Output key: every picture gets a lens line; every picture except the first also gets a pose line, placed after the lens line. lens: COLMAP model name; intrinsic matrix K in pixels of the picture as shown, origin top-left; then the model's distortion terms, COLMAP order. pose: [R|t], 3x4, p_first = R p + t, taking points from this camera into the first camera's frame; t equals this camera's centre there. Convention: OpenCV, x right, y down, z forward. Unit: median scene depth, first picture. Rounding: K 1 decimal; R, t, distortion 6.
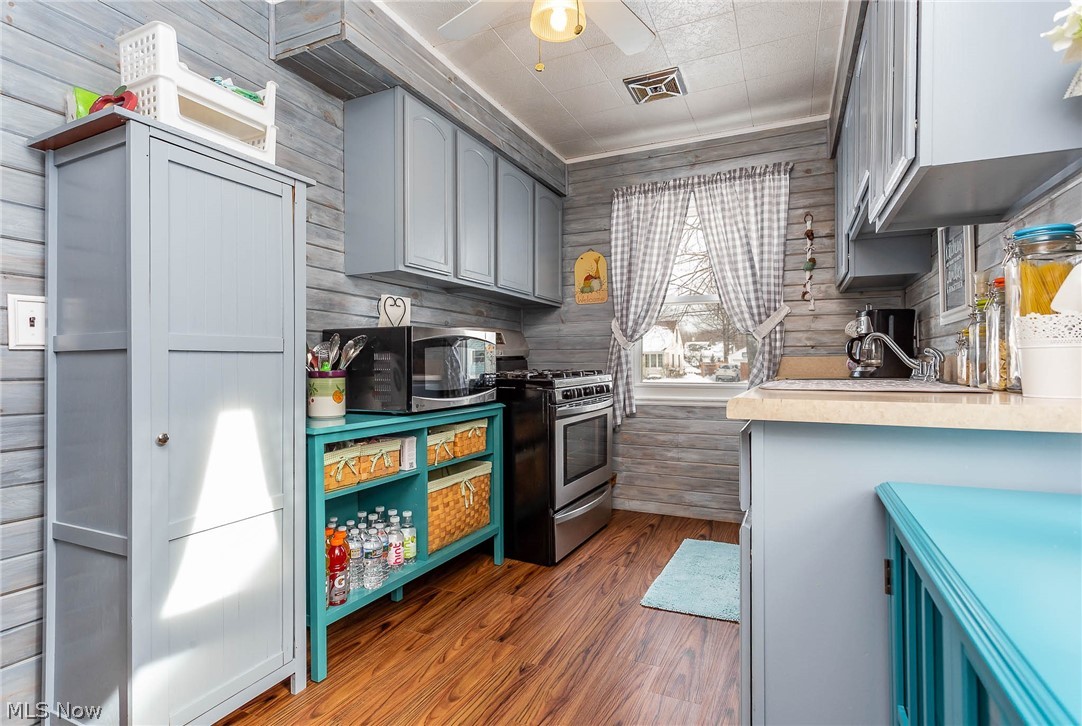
lens RADIAL K [[532.5, 0, 542.1], [0, 532.5, 365.2], [0, 0, 1]] dist [0.002122, 0.002432]
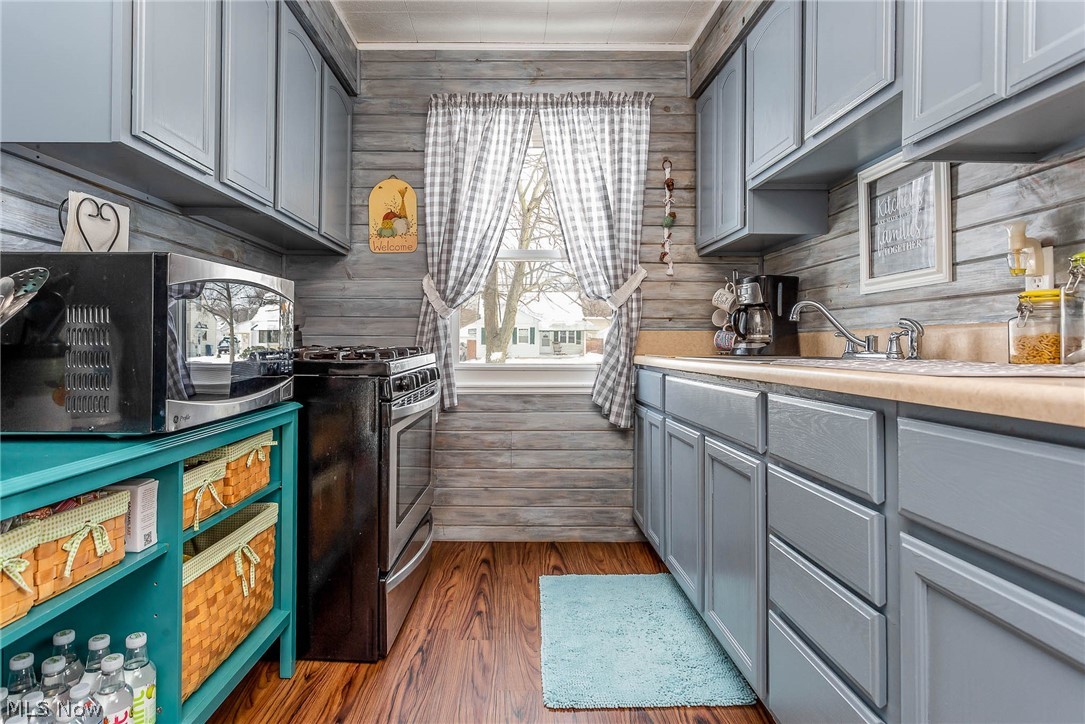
lens RADIAL K [[619.1, 0, 515.5], [0, 619.1, 331.9], [0, 0, 1]] dist [-0.000835, 0.002351]
pose [[0.911245, 0.010805, 0.411723, -0.113851], [-0.003534, 0.999824, -0.018418, 0.004482], [-0.411849, 0.015328, 0.911123, 0.222120]]
